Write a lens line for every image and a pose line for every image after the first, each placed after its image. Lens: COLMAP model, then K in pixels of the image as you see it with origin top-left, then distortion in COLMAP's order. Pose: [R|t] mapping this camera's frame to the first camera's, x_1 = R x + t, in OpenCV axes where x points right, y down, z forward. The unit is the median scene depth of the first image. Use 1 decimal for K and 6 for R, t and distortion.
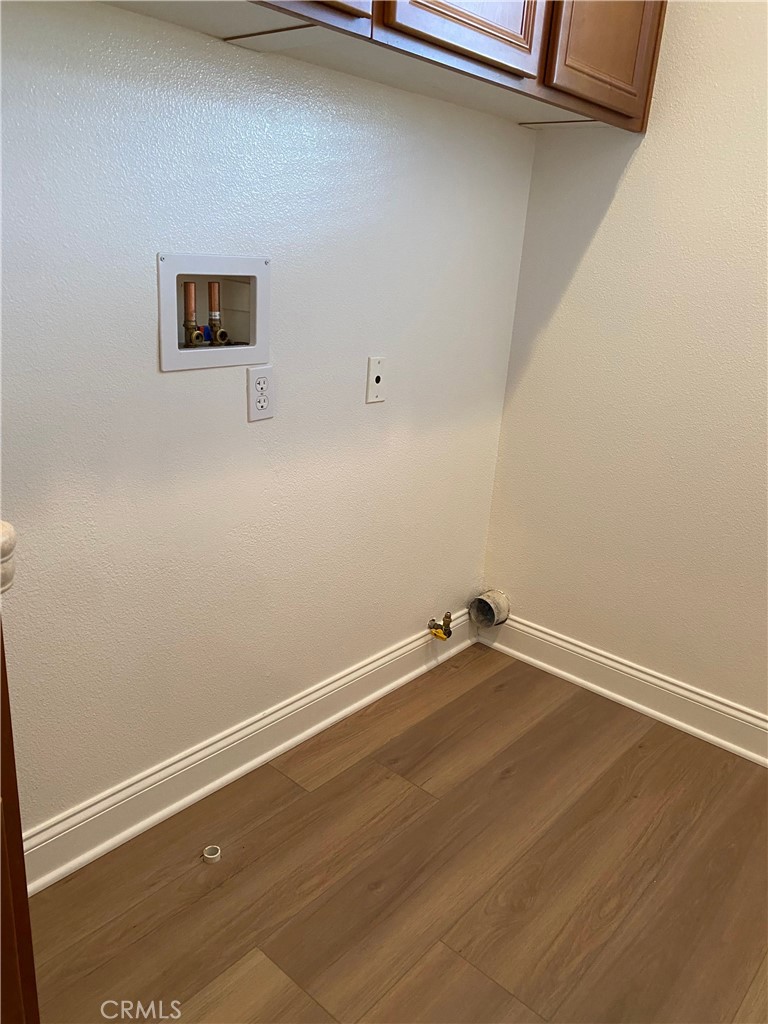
lens RADIAL K [[780.7, 0, 385.0], [0, 780.7, 503.7], [0, 0, 1]] dist [0.026826, -0.007888]
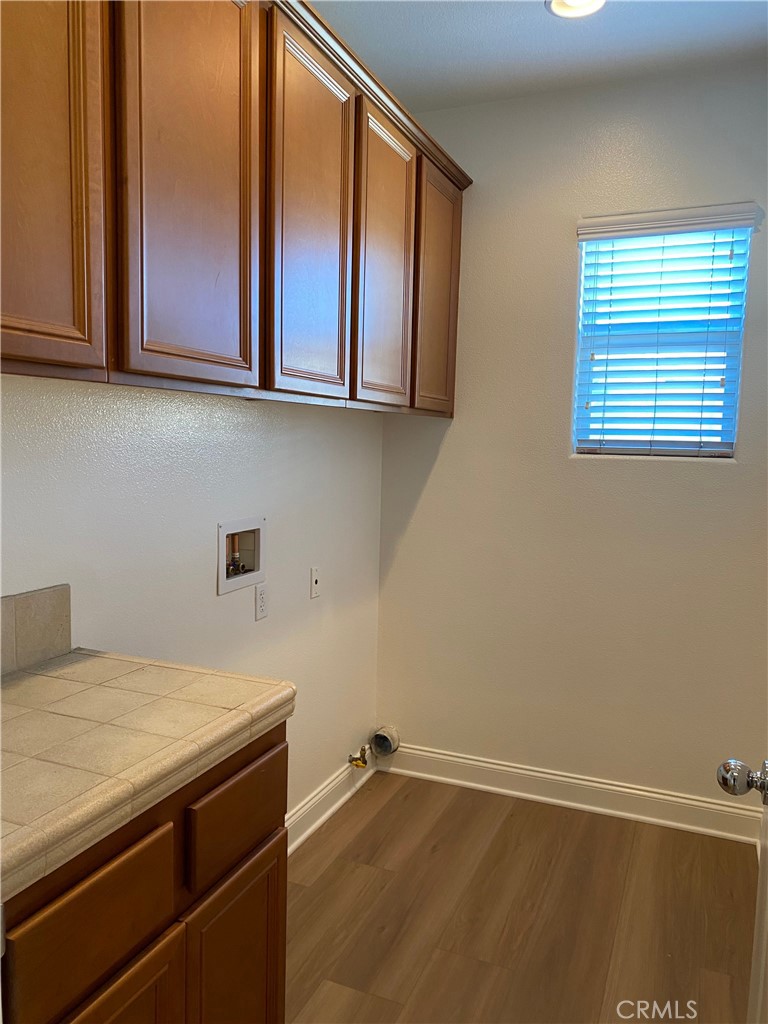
lens RADIAL K [[780.7, 0, 386.7], [0, 780.7, 516.2], [0, 0, 1]] dist [0.026826, -0.007888]
pose [[0.945990, -0.084935, 0.312872, -0.332449], [0.149591, 0.970550, -0.188825, 0.018703], [-0.287620, 0.225430, 0.930836, -0.443126]]
